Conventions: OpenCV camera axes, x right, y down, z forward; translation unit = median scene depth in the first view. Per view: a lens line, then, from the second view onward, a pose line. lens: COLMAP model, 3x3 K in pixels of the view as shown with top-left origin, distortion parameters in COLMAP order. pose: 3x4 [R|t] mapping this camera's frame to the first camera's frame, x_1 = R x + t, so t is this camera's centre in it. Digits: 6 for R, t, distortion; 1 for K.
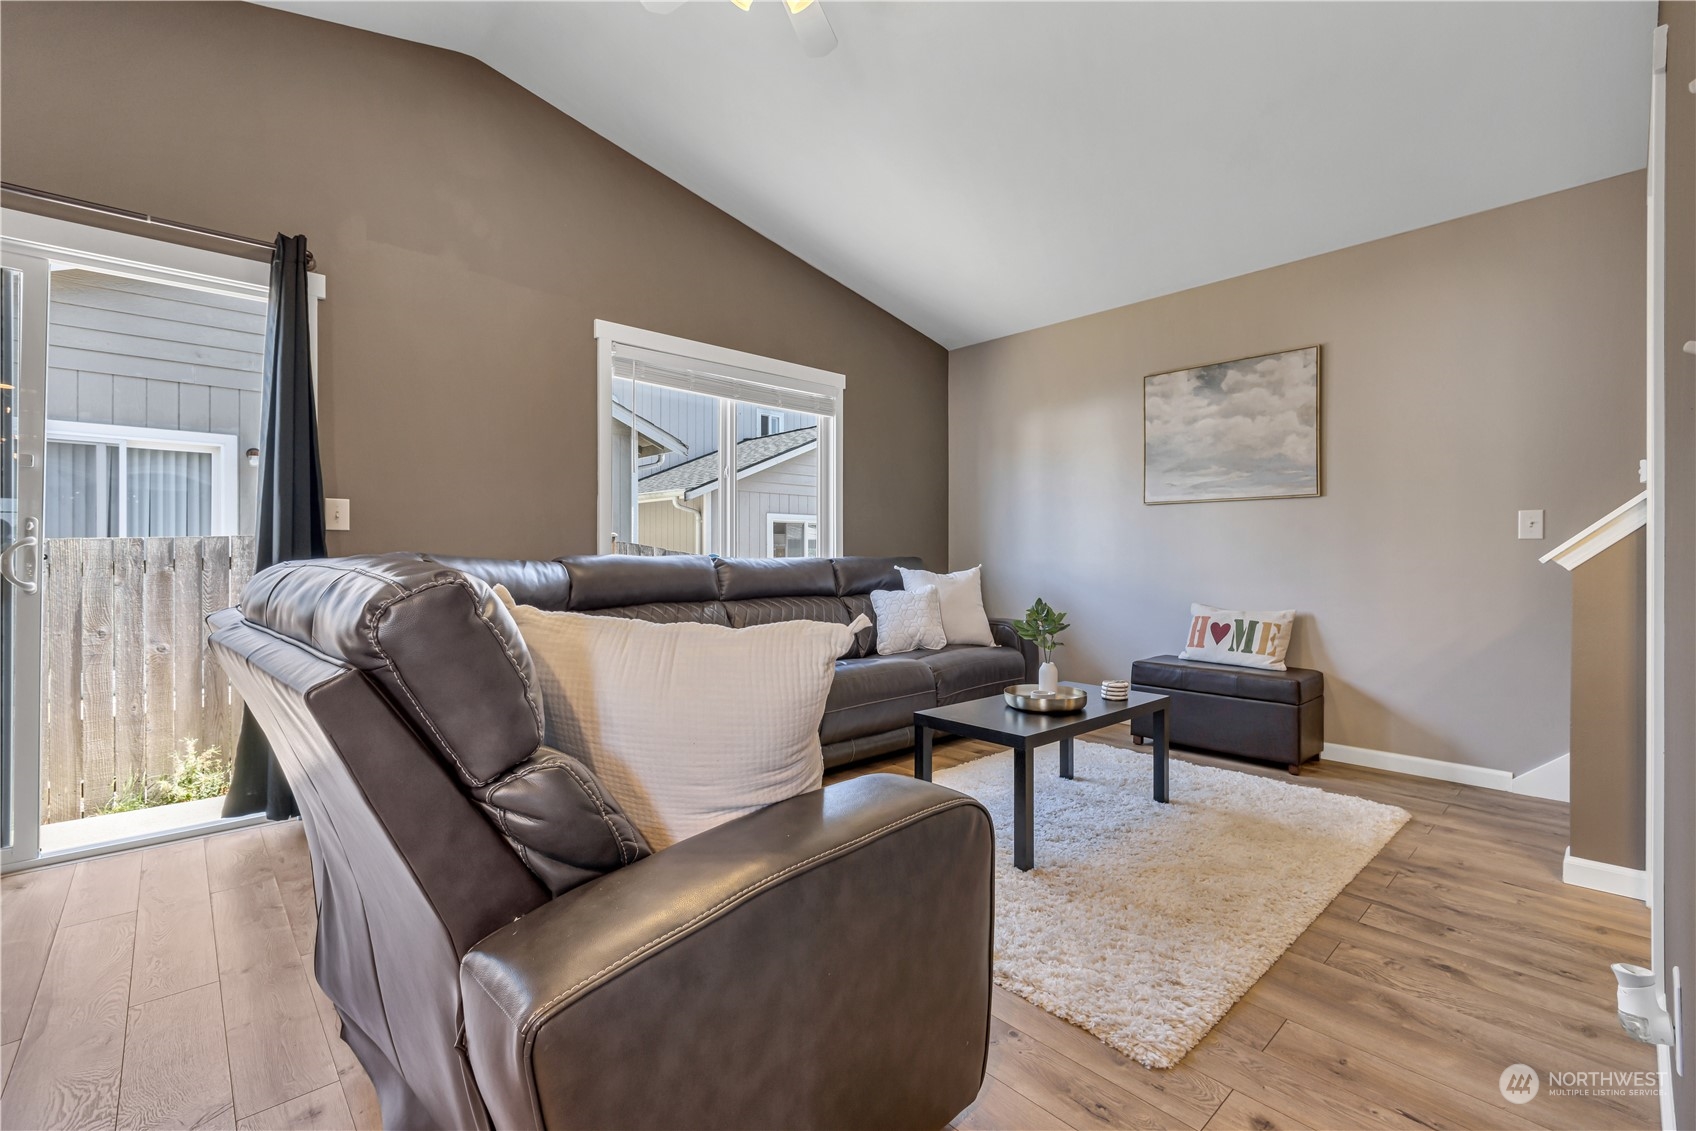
lens RADIAL K [[736.7, 0, 844.1], [0, 736.7, 564.7], [0, 0, 1]] dist [-0.000509, 0.000330]
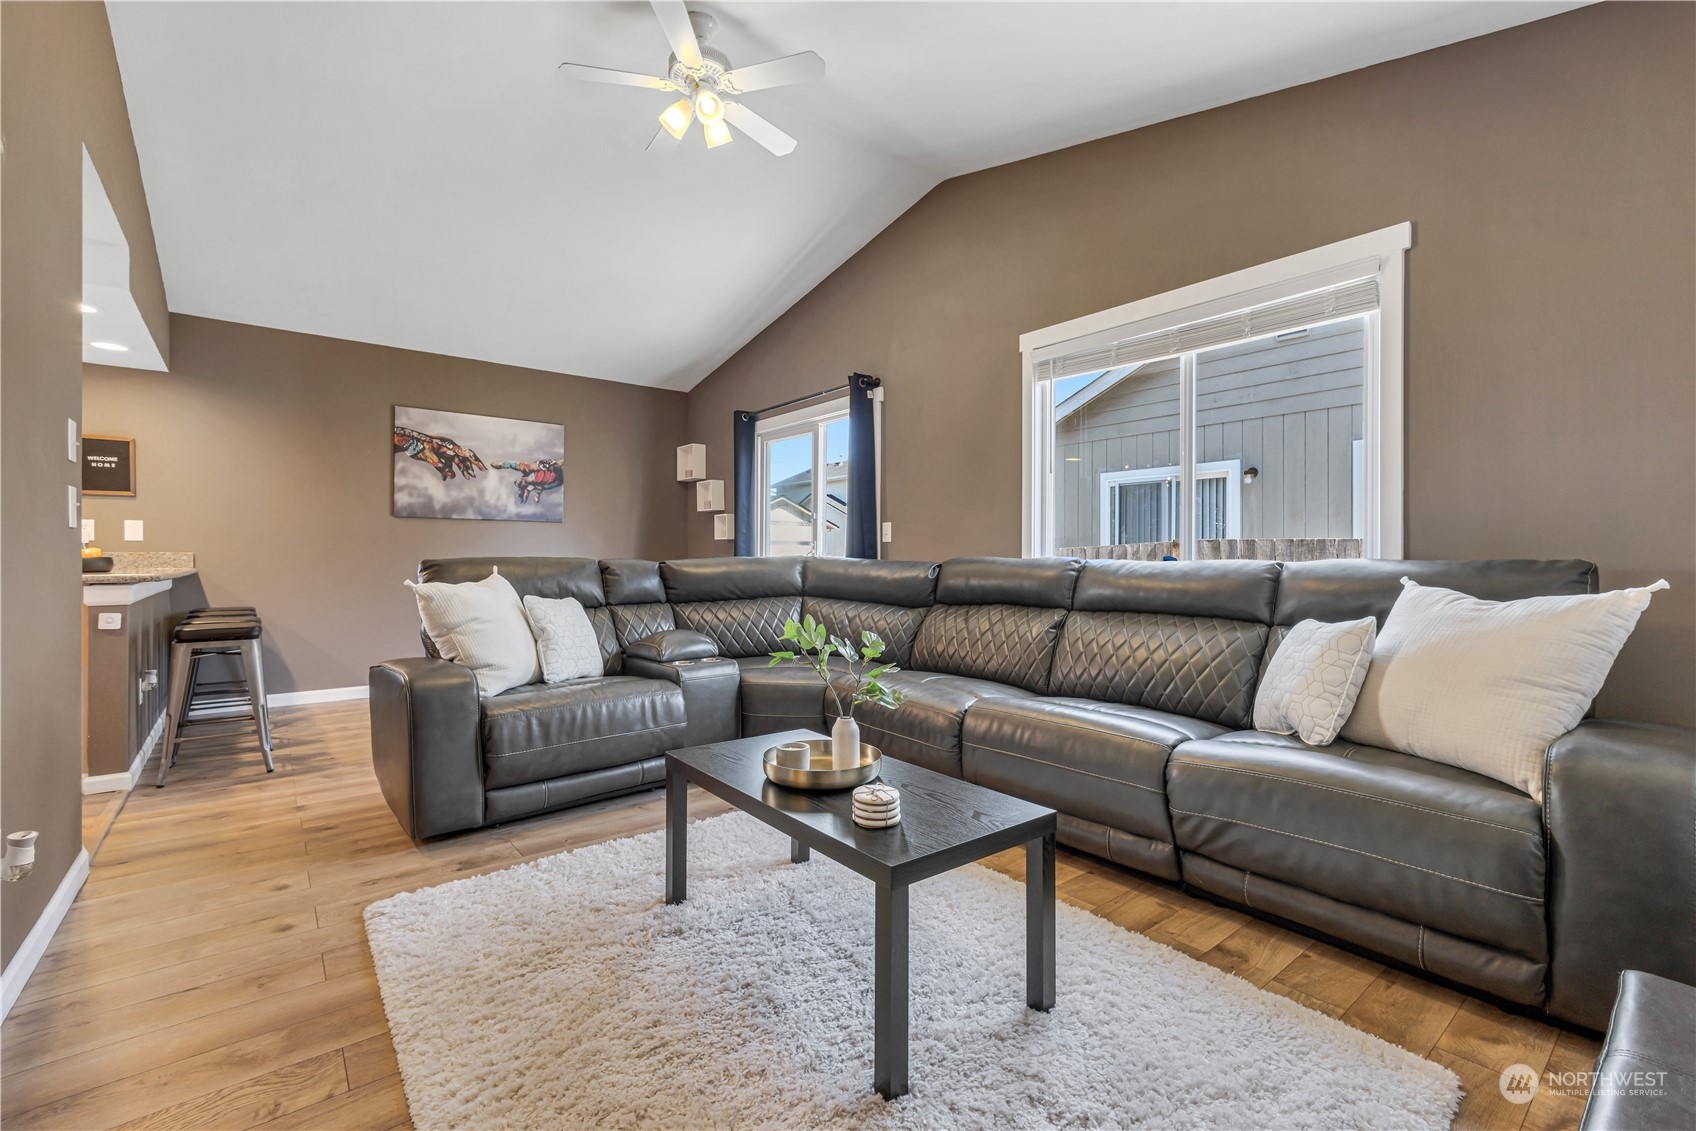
lens RADIAL K [[720.8, 0, 841.8], [0, 720.8, 562.8], [0, 0, 1]] dist [-0.000267, -0.000034]
pose [[-0.069529, 0.001259, -0.997579, 0.628212], [-0.011150, 0.999936, 0.002039, -0.003496], [0.997518, 0.011265, -0.069510, 0.713384]]
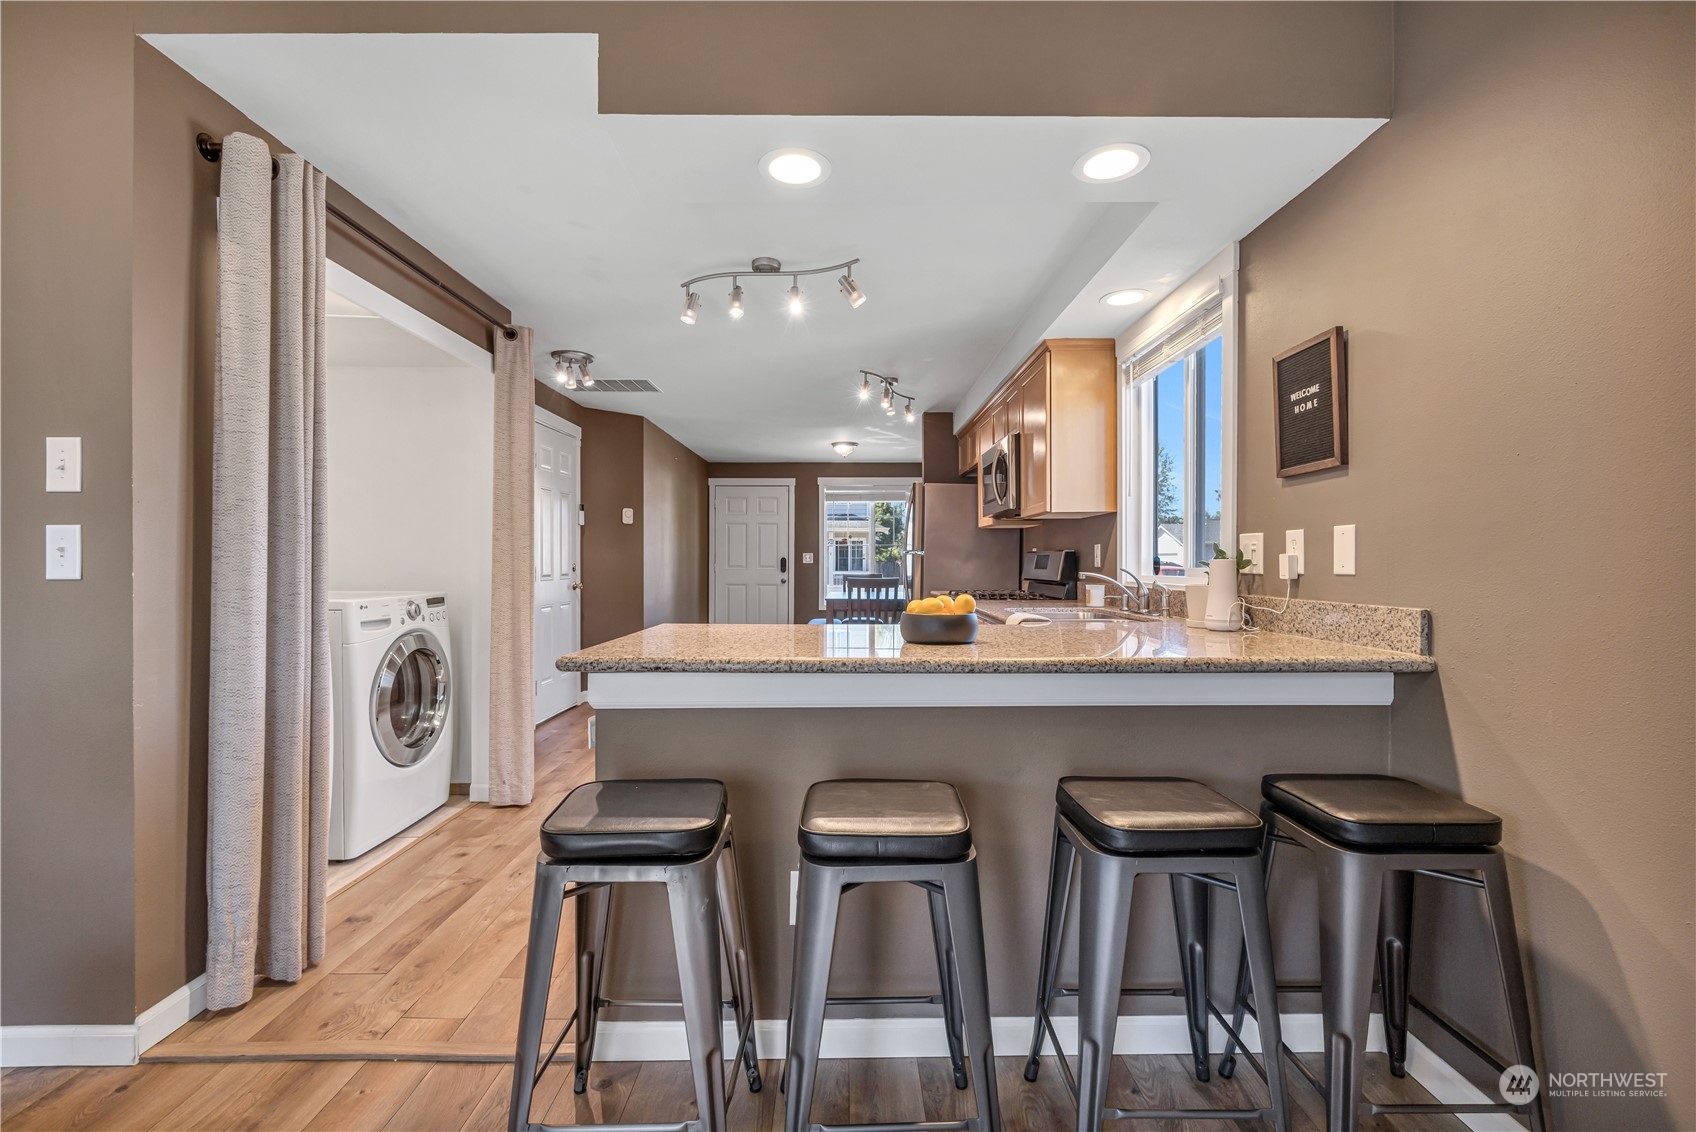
lens RADIAL K [[736.7, 0, 844.1], [0, 736.7, 565.2], [0, 0, 1]] dist [-0.000509, 0.000330]
pose [[-0.738202, -0.010964, 0.674491, -0.449603], [-0.000834, 0.999882, 0.015340, -0.034313], [-0.674579, 0.010761, -0.738124, 0.130200]]
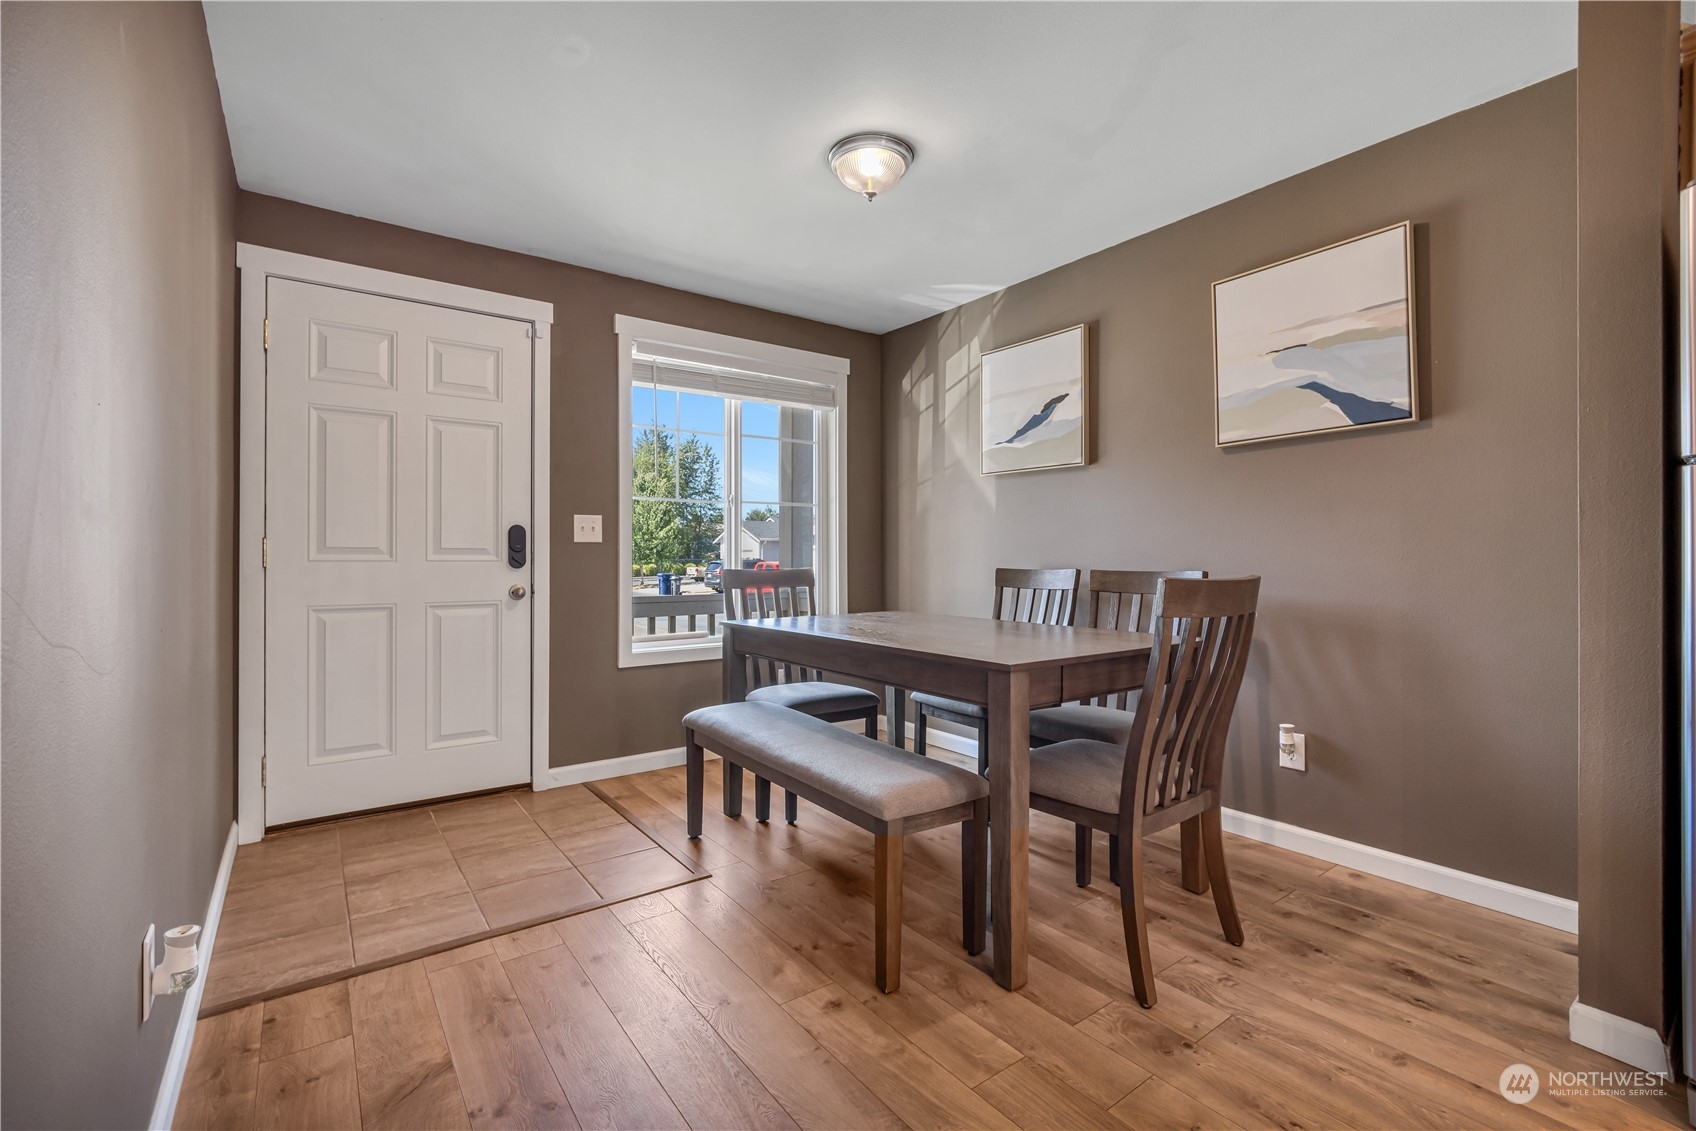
lens RADIAL K [[749.6, 0, 855.8], [0, 749.6, 551.3], [0, 0, 1]] dist [-0.001571, -0.000123]
pose [[-0.993816, -0.002310, 0.111015, 0.766195], [-0.002583, 0.999994, -0.002309, 0.005336], [-0.111009, -0.002581, -0.993816, -0.661335]]
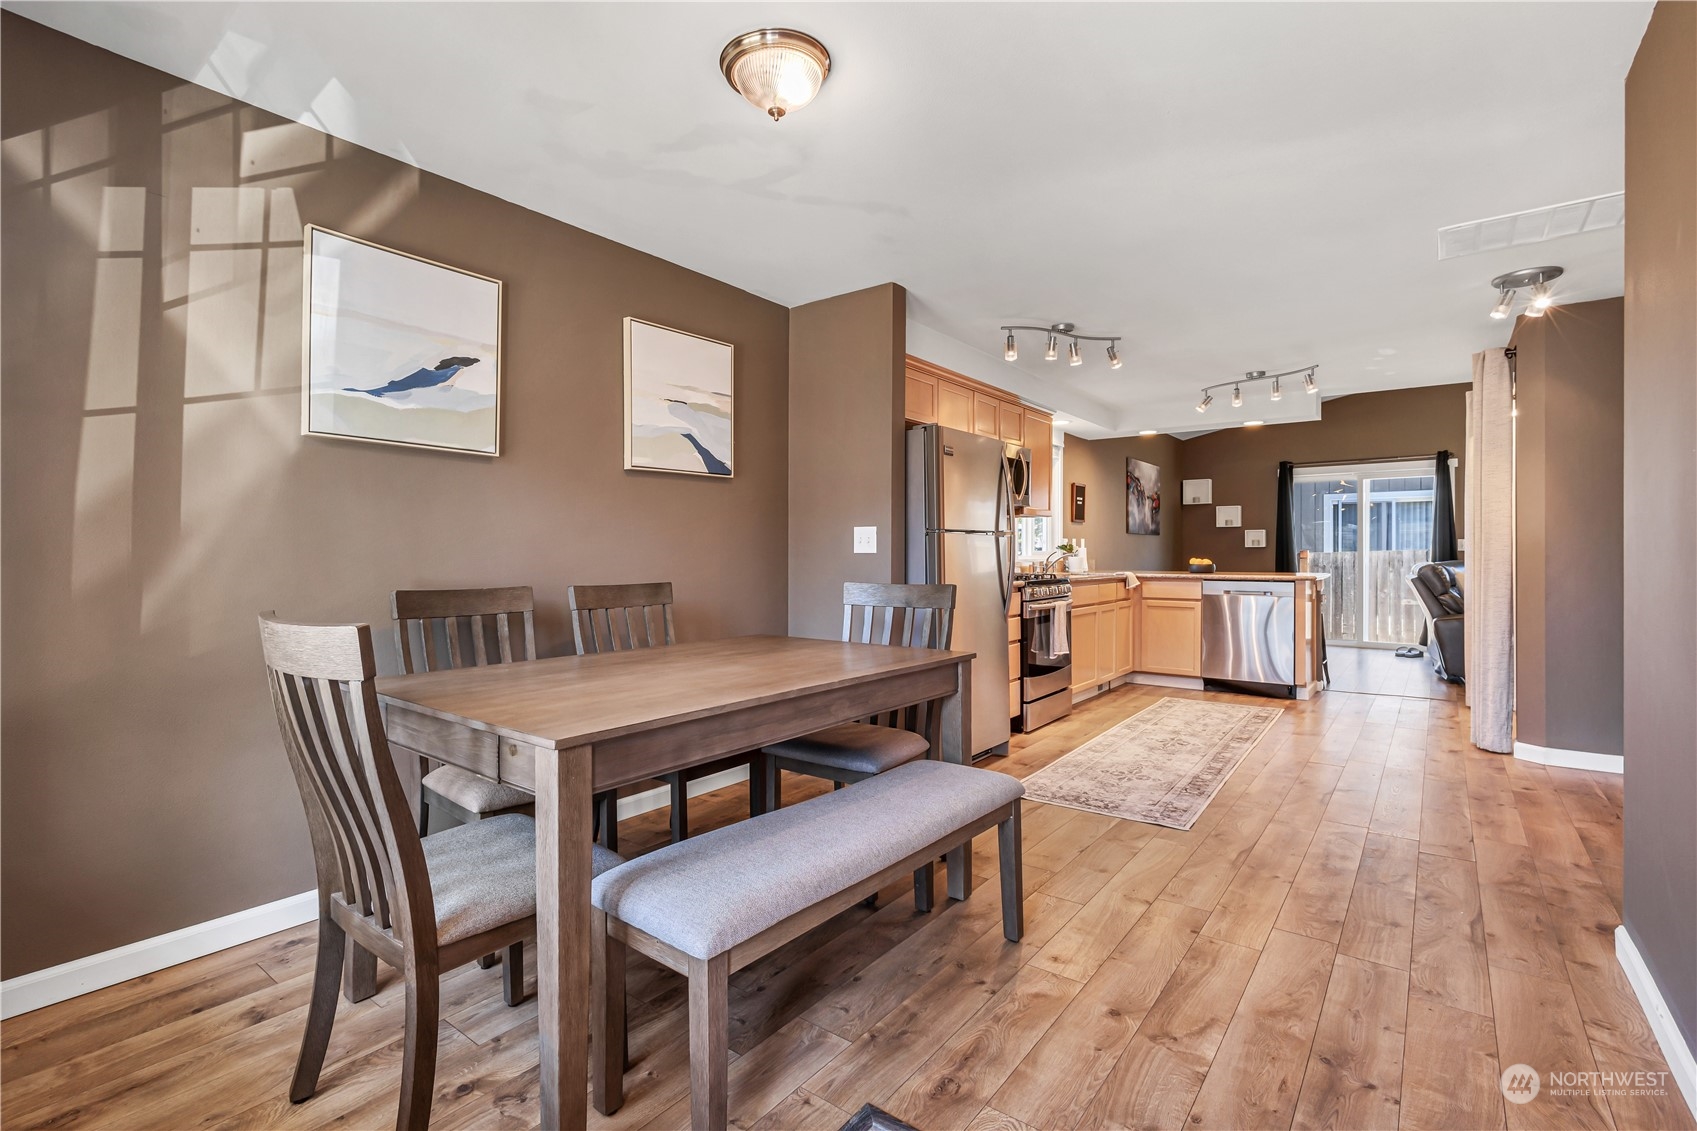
lens RADIAL K [[794.3, 0, 788.1], [0, 794.3, 557.3], [0, 0, 1]] dist [-0.000352, -0.000244]
pose [[0.141085, -0.001071, -0.989997, 1.318818], [-0.005156, 0.999985, -0.001817, -0.003276], [0.989984, 0.005360, 0.141078, -1.330652]]
